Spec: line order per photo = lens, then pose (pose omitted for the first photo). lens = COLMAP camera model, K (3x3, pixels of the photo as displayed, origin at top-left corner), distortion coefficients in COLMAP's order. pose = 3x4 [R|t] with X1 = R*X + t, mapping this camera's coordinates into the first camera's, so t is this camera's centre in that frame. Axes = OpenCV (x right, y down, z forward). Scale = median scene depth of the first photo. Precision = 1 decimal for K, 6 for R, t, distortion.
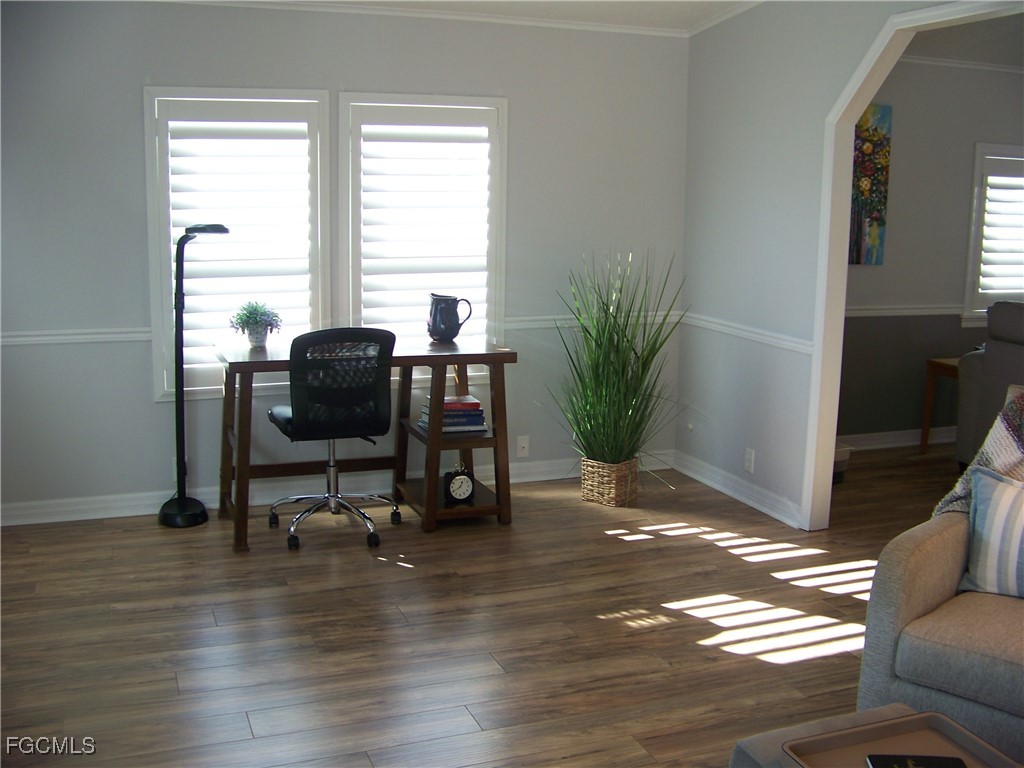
lens RADIAL K [[1070.8, 0, 518.3], [0, 1070.8, 379.5], [0, 0, 1]] dist [-0.257657, 0.307129]
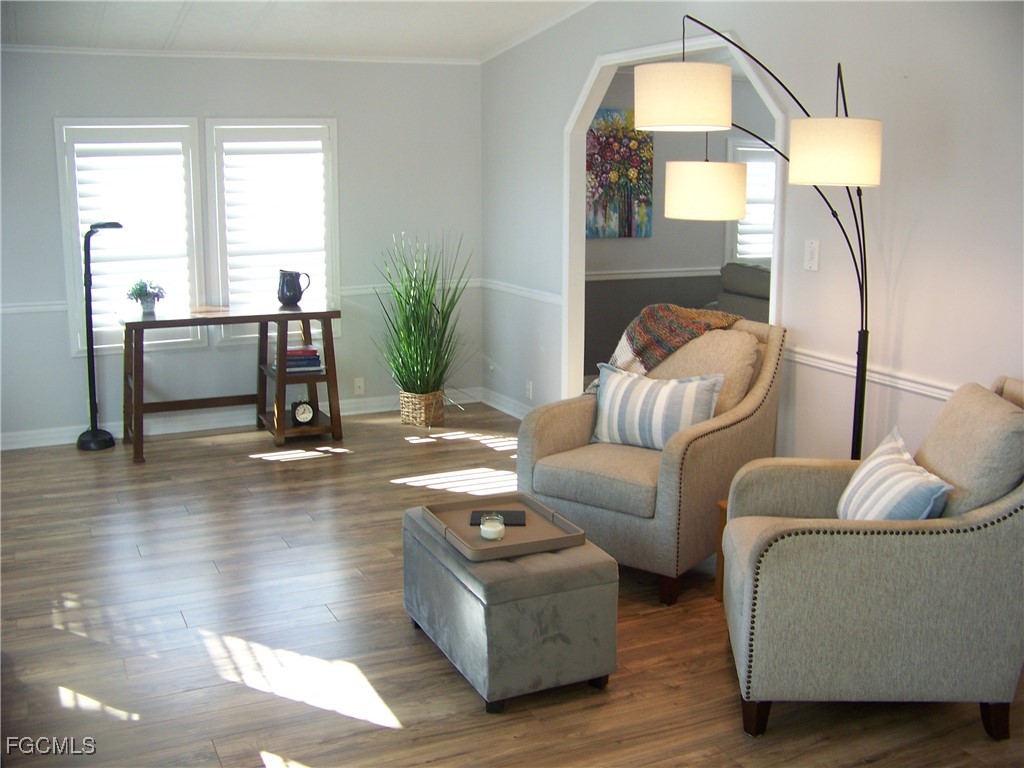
lens RADIAL K [[1070.8, 0, 518.3], [0, 1070.8, 379.5], [0, 0, 1]] dist [-0.257657, 0.307129]
pose [[0.996864, -0.031465, 0.072603, 0.114376], [0.030387, 0.999412, 0.015912, 0.044223], [-0.073061, -0.013656, 0.997234, -0.328071]]
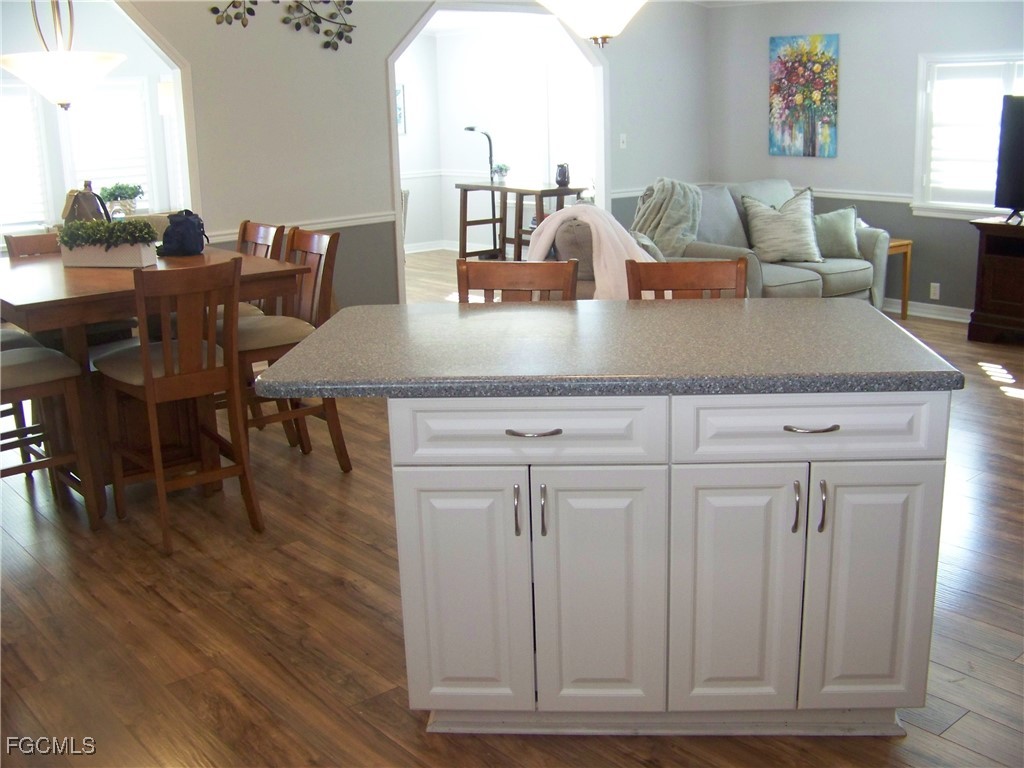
lens RADIAL K [[1070.8, 0, 518.3], [0, 1070.8, 379.5], [0, 0, 1]] dist [-0.257657, 0.307129]
pose [[0.351219, 0.205206, -0.913529, 1.781061], [-0.137888, 0.976385, 0.166312, -0.002981], [0.926084, 0.067553, 0.371220, 0.220953]]
